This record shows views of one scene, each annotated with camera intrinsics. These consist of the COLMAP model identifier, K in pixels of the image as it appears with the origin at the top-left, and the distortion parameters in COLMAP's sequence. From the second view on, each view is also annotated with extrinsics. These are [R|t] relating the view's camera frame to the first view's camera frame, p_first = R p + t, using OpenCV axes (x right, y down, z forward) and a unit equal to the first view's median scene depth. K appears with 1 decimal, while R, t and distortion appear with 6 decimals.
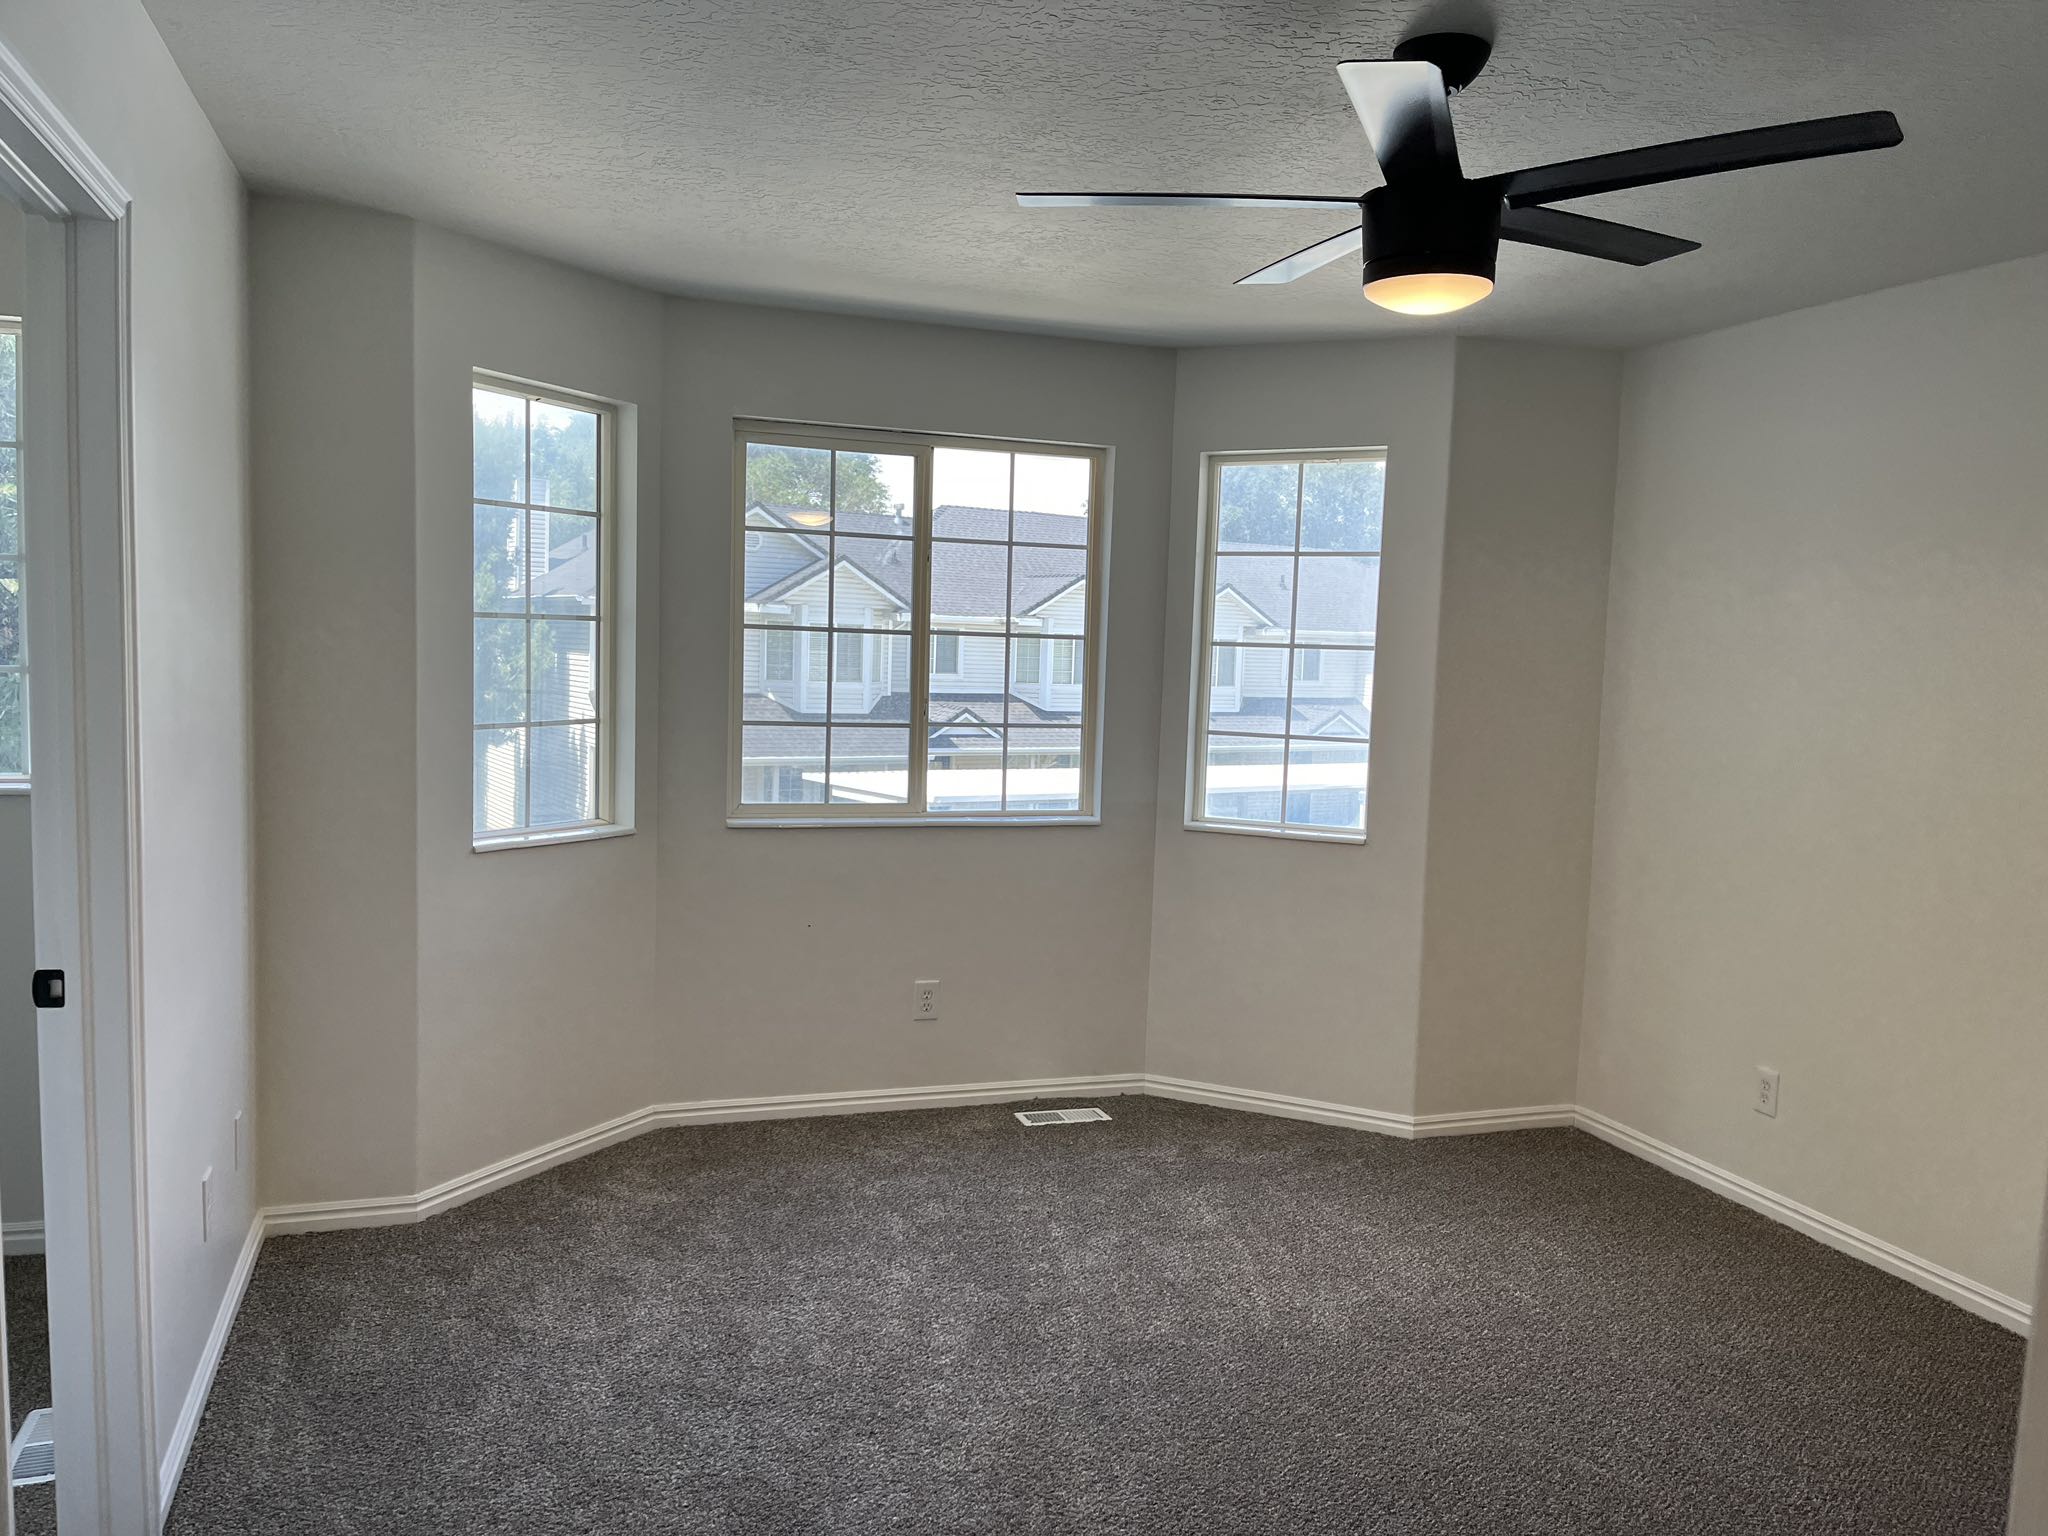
lens RADIAL K [[1532.0, 0, 1026.5], [0, 1532.0, 799.7], [0, 0, 1]] dist [0.107972, -0.173402]
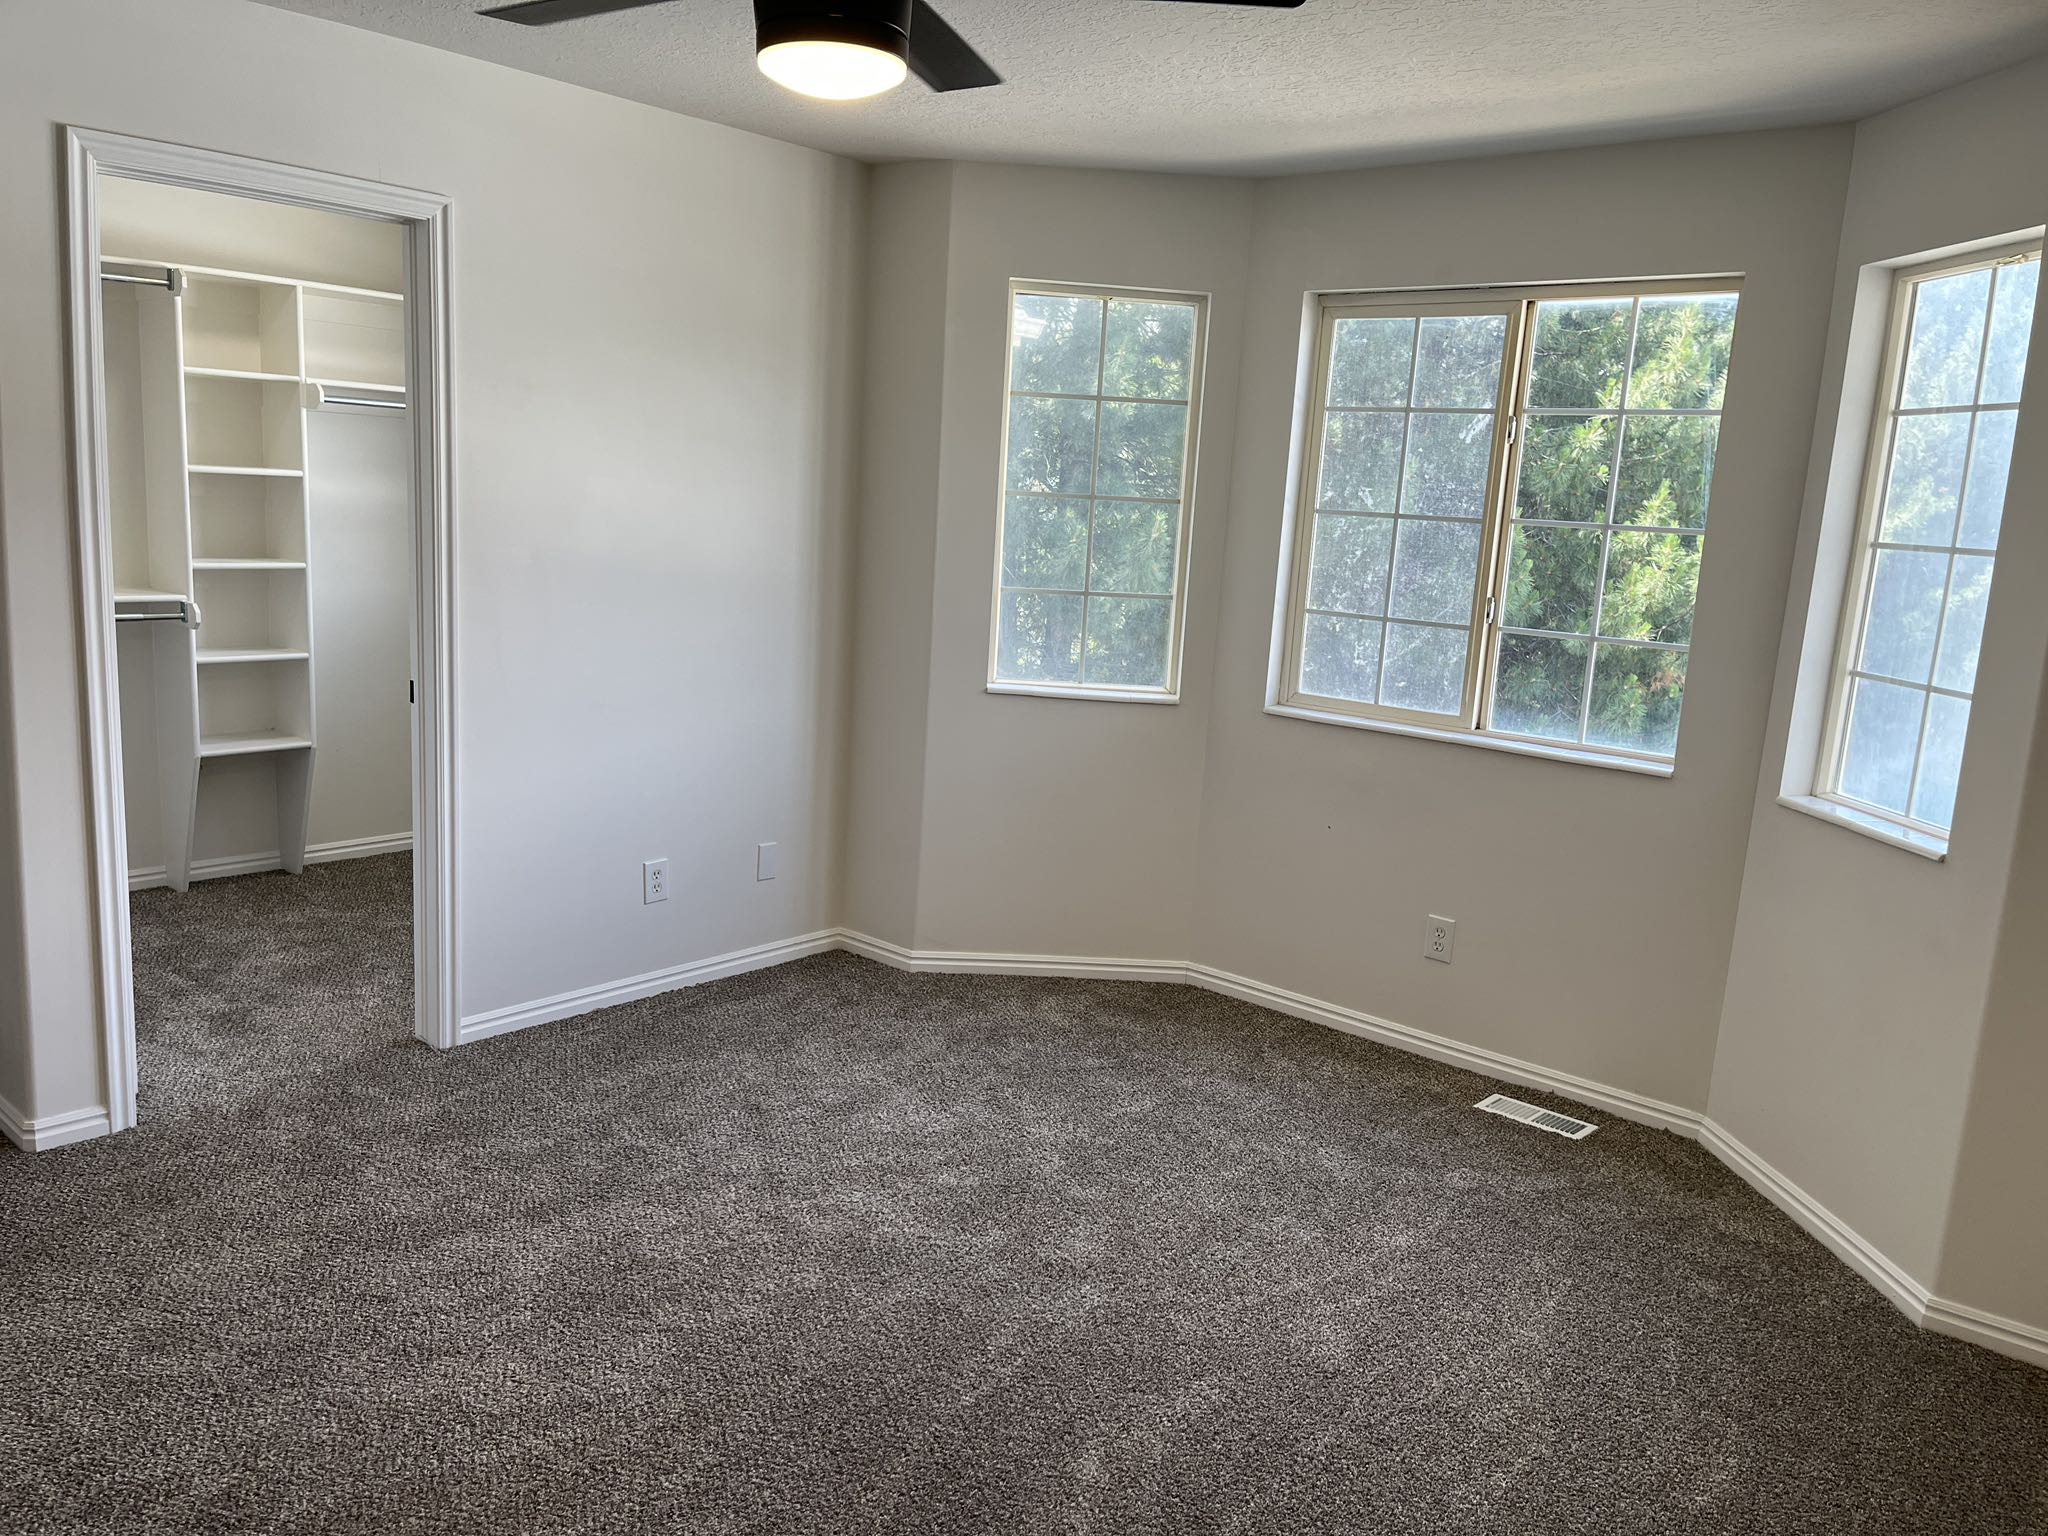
lens RADIAL K [[1549.8, 0, 1037.7], [0, 1549.8, 782.1], [0, 0, 1]] dist [0.066332, -0.079718]
pose [[0.501241, 0.156614, -0.851017, 0.643673], [-0.122918, 0.986398, 0.109131, -0.031271], [0.856533, 0.049905, 0.513674, 0.378193]]
